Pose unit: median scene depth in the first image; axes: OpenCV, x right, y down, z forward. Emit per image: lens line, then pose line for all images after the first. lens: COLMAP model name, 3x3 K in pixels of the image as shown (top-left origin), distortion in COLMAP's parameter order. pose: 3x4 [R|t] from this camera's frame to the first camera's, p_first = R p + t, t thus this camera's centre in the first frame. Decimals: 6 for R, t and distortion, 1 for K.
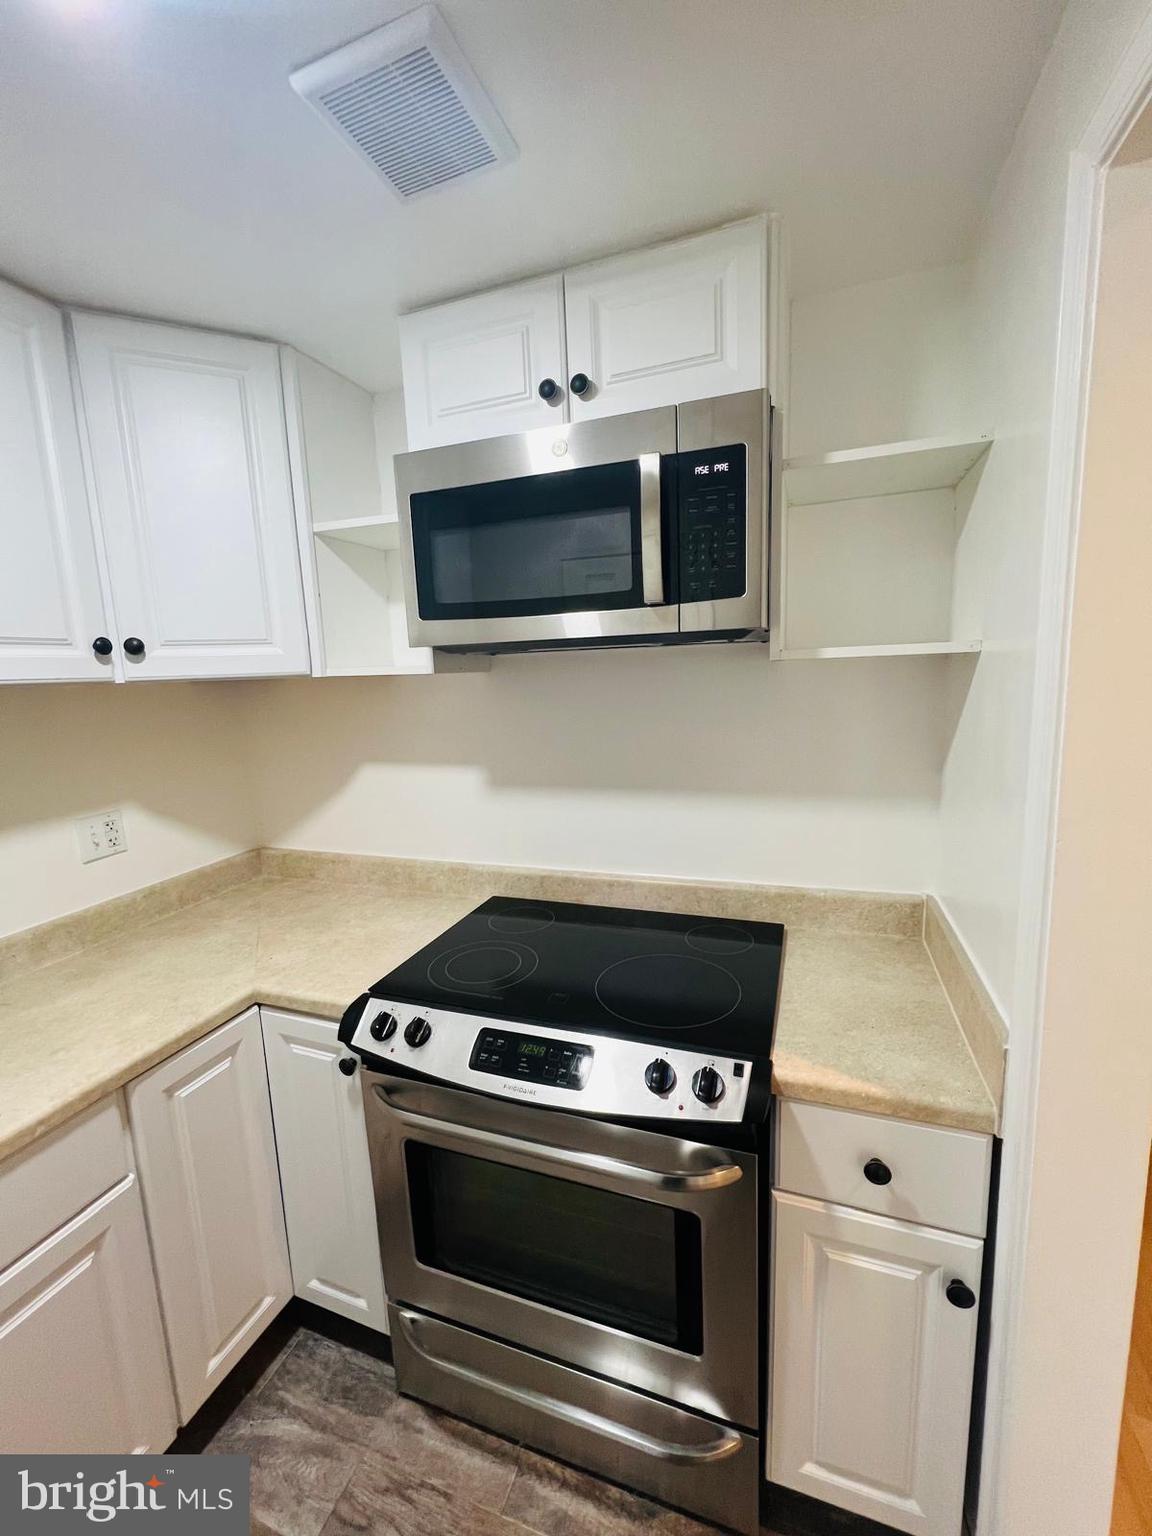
lens RADIAL K [[623.9, 0, 575.4], [0, 623.9, 763.4], [0, 0, 1]] dist [-0.002365, -0.000704]
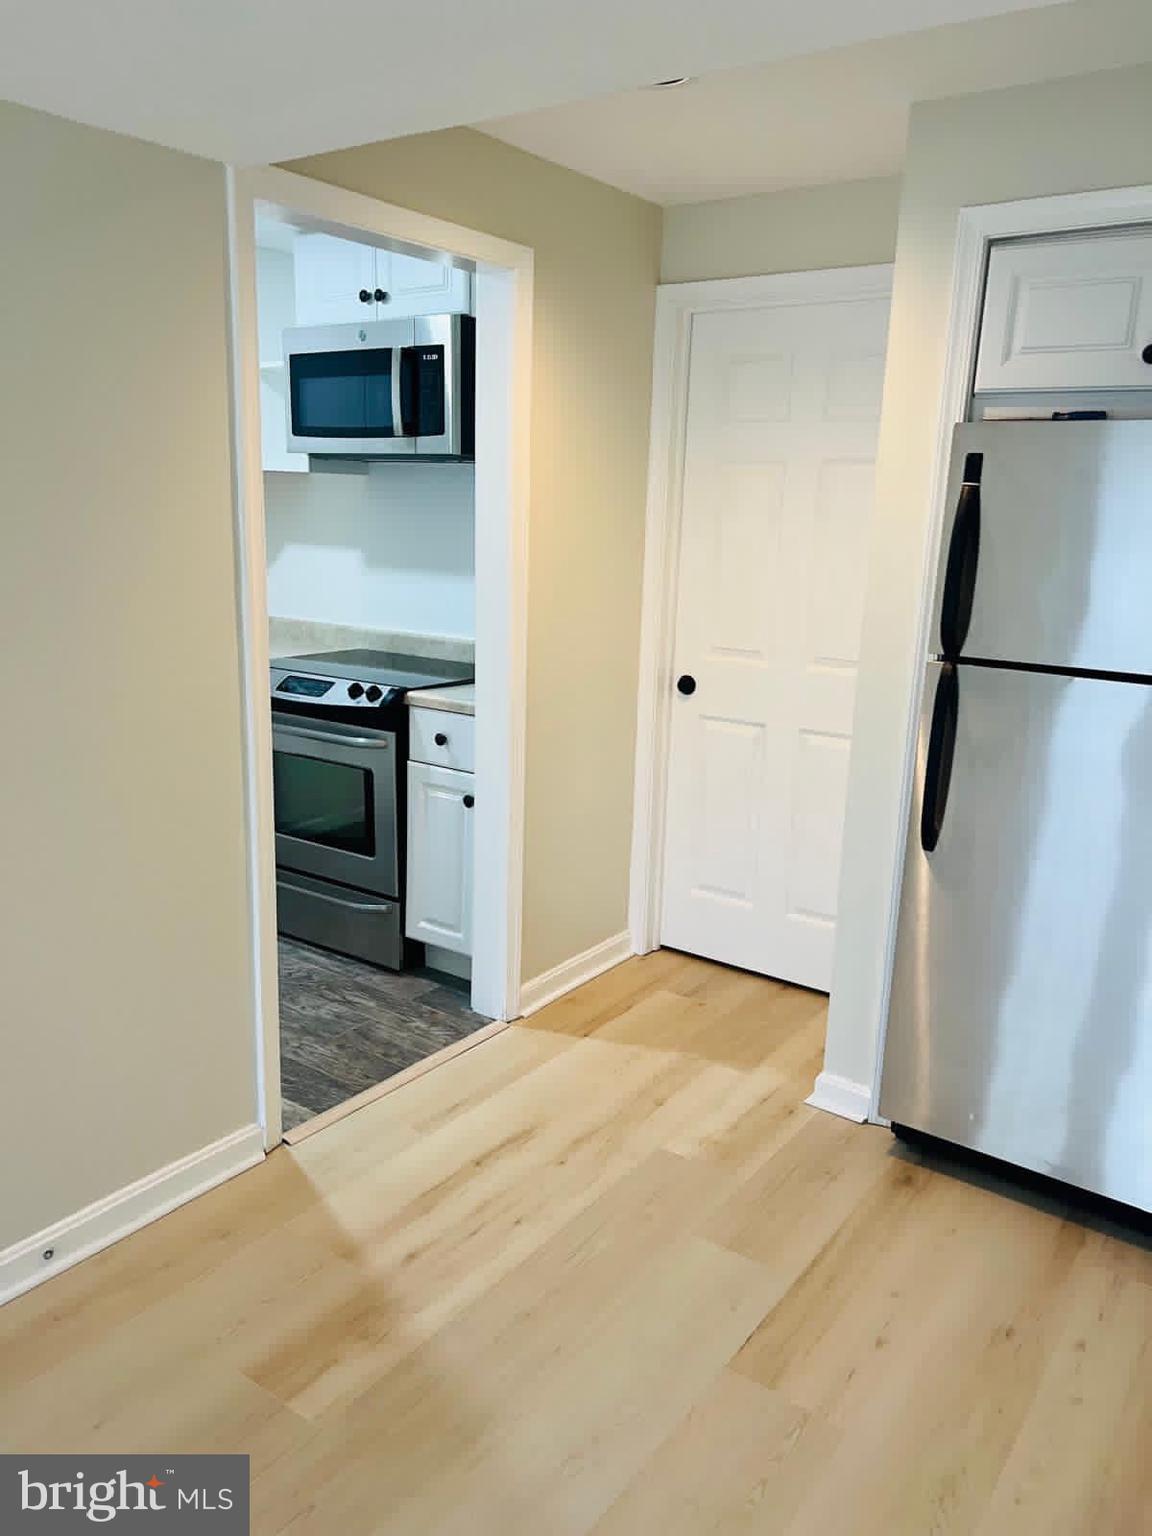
lens RADIAL K [[1129.9, 0, 576.0], [0, 1129.9, 768.0], [0, 0, 1]] dist [0.032523, -0.063486]
pose [[0.961715, 0.124320, -0.244232, 1.252445], [-0.103792, 0.990028, 0.095244, 0.253647], [0.253637, -0.066248, 0.965028, -1.644285]]
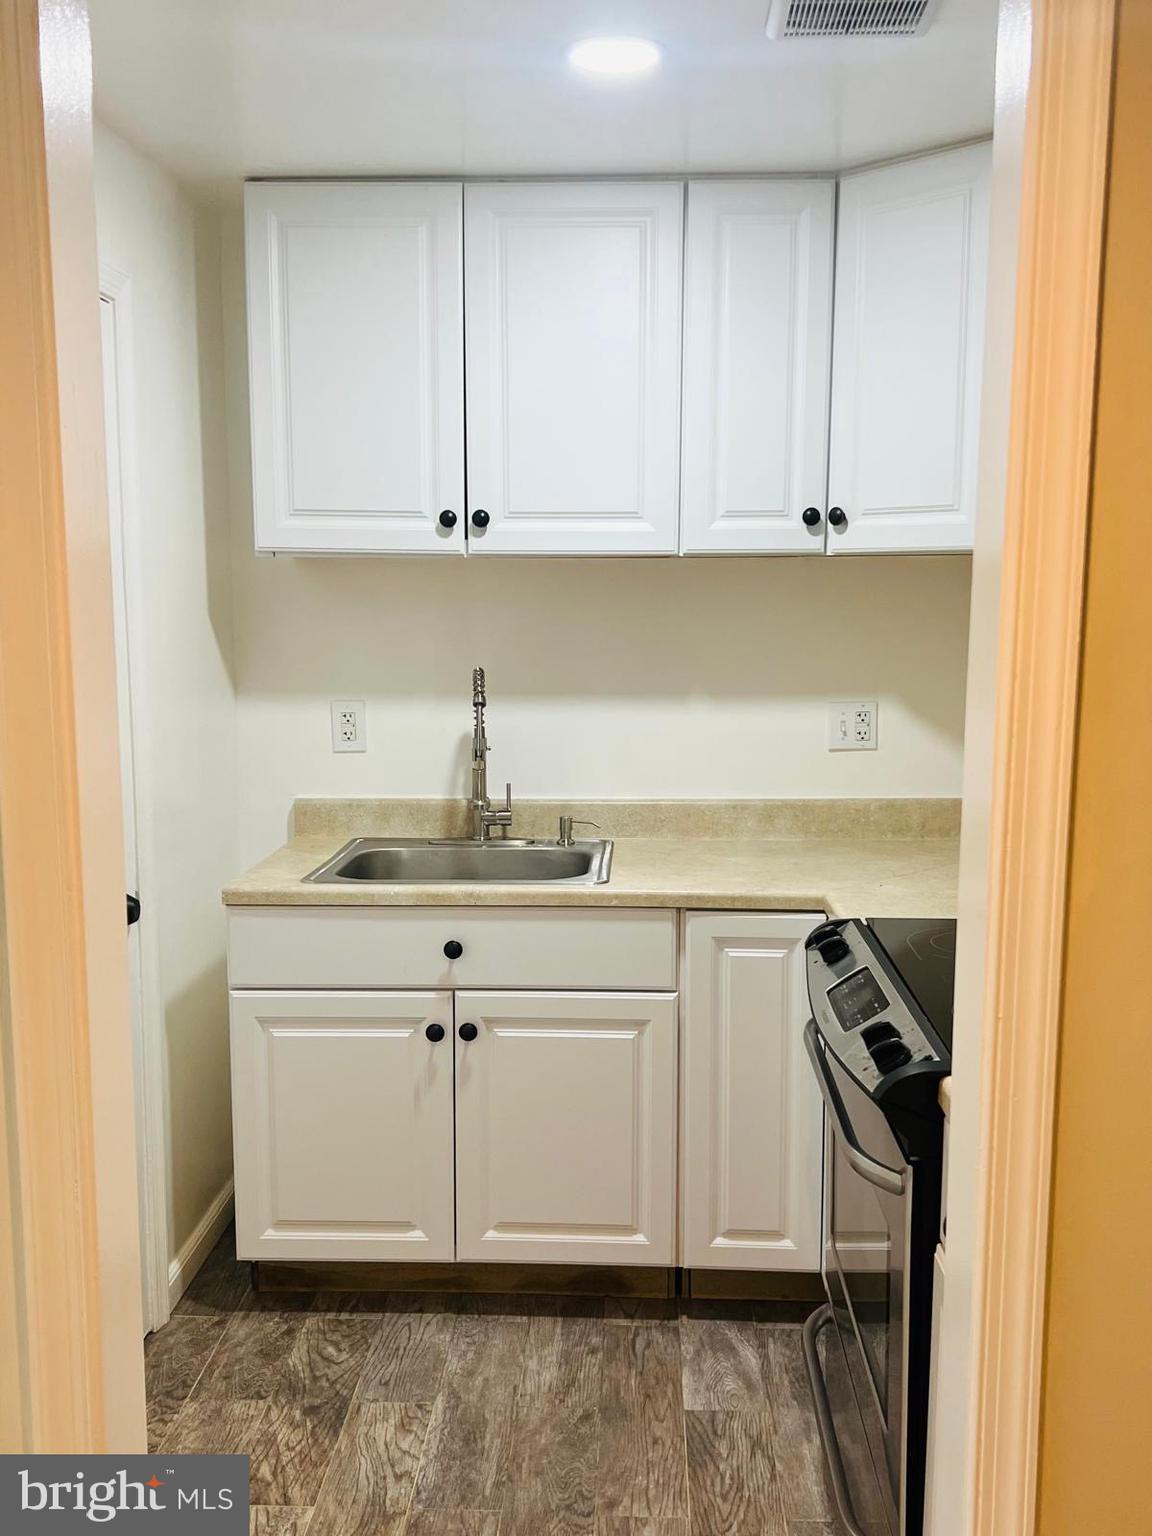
lens RADIAL K [[1436.3, 0, 579.1], [0, 1436.3, 765.7], [0, 0, 1]] dist [0.113045, -0.202667]
pose [[0.299160, 0.162229, -0.940311, 1.347267], [-0.152839, 0.980865, 0.120600, -0.021991], [0.941883, 0.107638, 0.318230, -0.029179]]
